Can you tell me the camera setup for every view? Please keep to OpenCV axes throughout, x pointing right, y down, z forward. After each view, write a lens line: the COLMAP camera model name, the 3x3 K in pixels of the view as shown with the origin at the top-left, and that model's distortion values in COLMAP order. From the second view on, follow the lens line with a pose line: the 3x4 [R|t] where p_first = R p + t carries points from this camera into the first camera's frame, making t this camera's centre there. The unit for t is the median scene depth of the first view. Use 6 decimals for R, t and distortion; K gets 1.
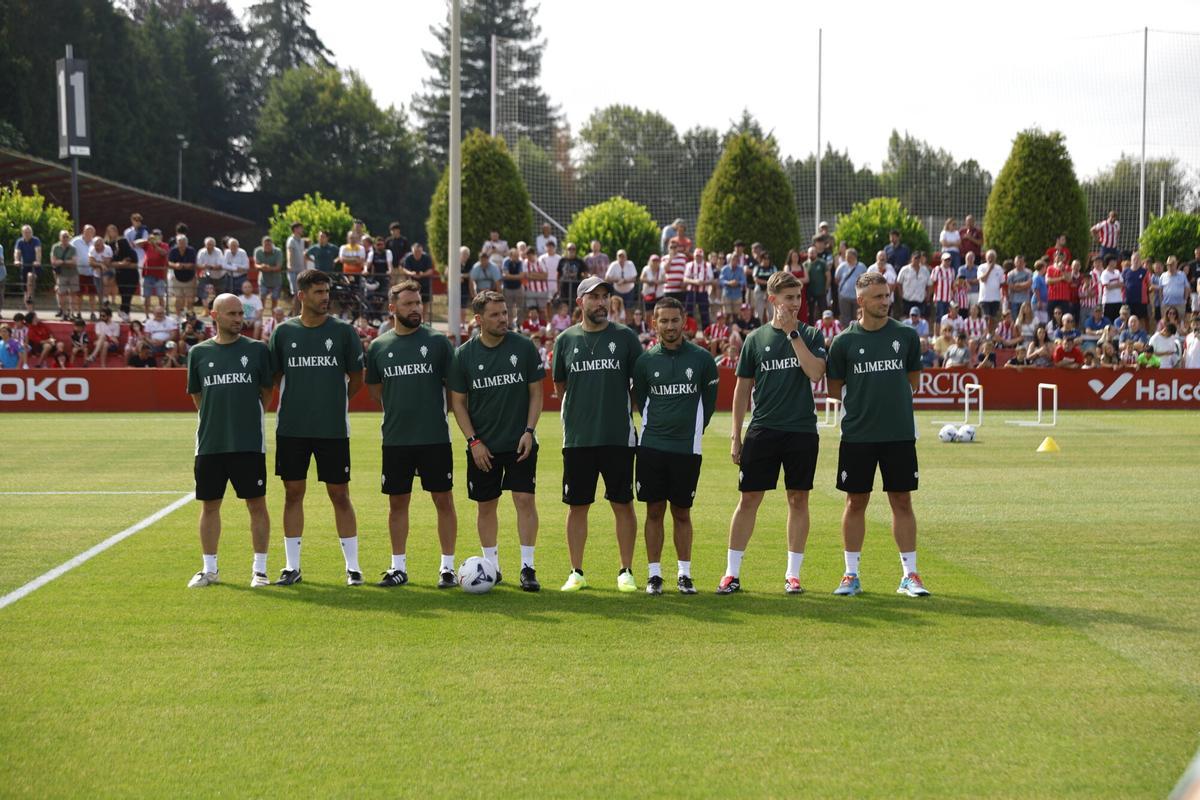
lens RADIAL K [[6660.3, 0, 600.0], [0, 6660.3, 400.0], [0, 0, 1]] dist [-0.164519, -7.082434]
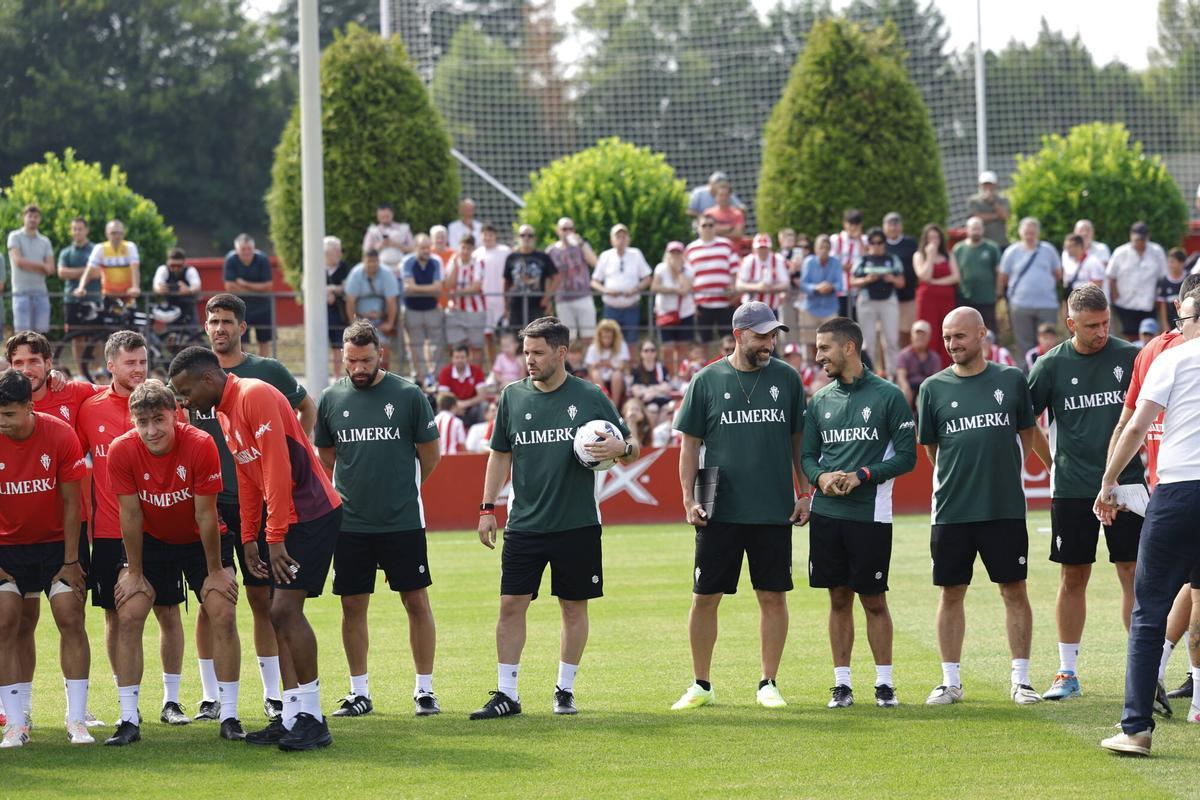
lens RADIAL K [[6660.3, 0, 600.0], [0, 6660.3, 400.0], [0, 0, 1]] dist [-0.164519, -7.082434]
pose [[0.997695, -0.035145, 0.058045, -0.031171], [0.035230, 0.999379, -0.000456, -0.008598], [-0.057993, 0.002500, 0.998314, 0.448730]]
